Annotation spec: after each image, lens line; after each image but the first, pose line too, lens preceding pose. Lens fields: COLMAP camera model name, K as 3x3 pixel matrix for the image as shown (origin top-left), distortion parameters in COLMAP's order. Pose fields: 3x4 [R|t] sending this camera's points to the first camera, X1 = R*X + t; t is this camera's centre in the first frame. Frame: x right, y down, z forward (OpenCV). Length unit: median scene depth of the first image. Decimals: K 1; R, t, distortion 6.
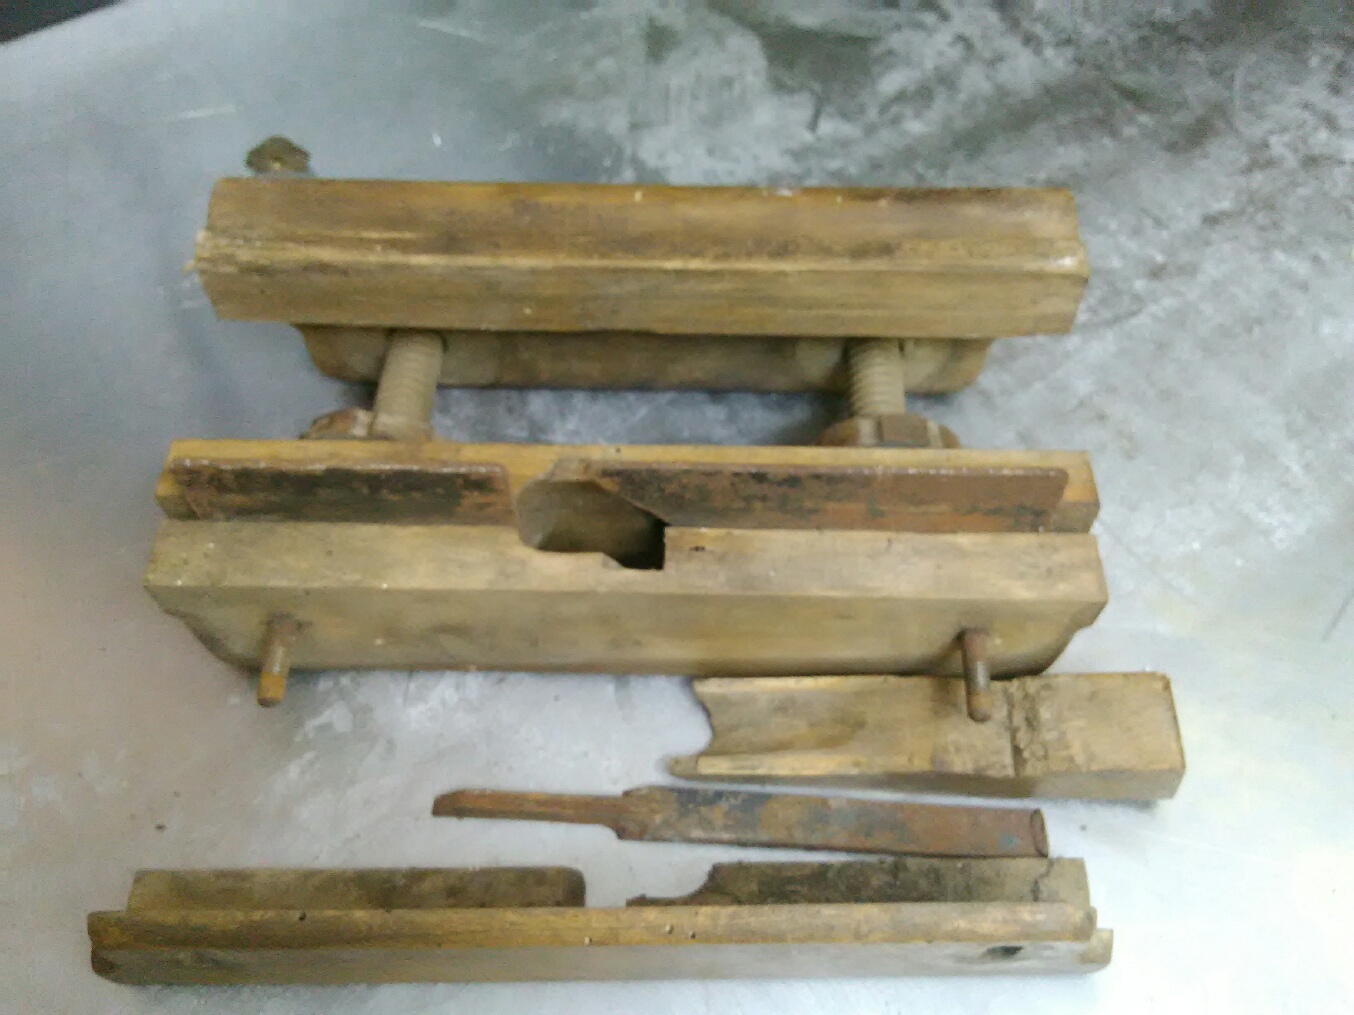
lens RADIAL K [[1127.0, 0, 677.0], [0, 1127.0, 507.5], [0, 0, 1]] dist [0.013765, 0.004993]
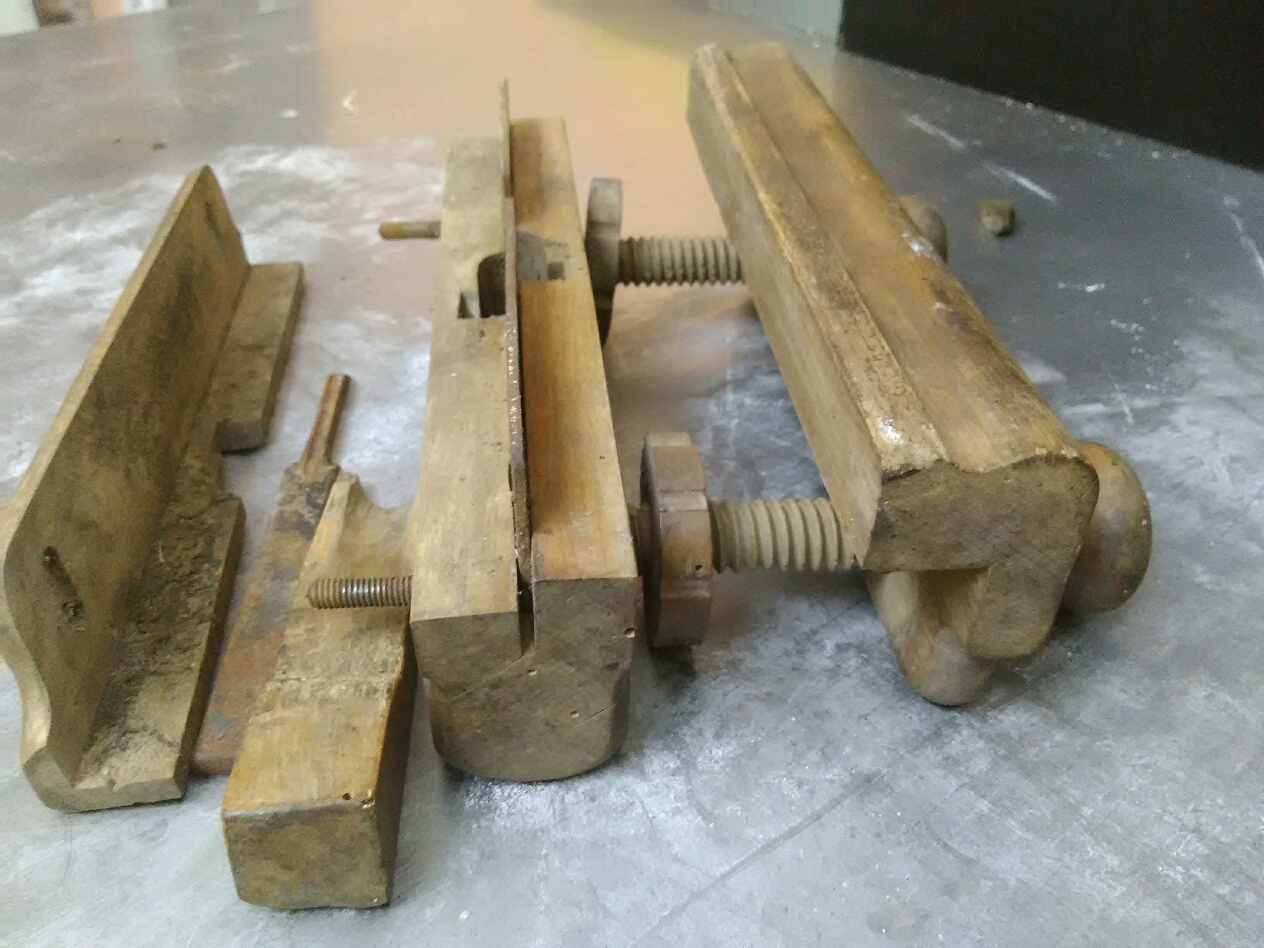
lens RADIAL K [[1052.1, 0, 632.0], [0, 1052.1, 474.0], [0, 0, 1]] dist [0.013765, 0.004993]
pose [[0.149462, 0.627172, -0.764406, 0.758096], [-0.832574, 0.496853, 0.244863, -0.219111], [0.533368, 0.599827, 0.596428, 0.552091]]
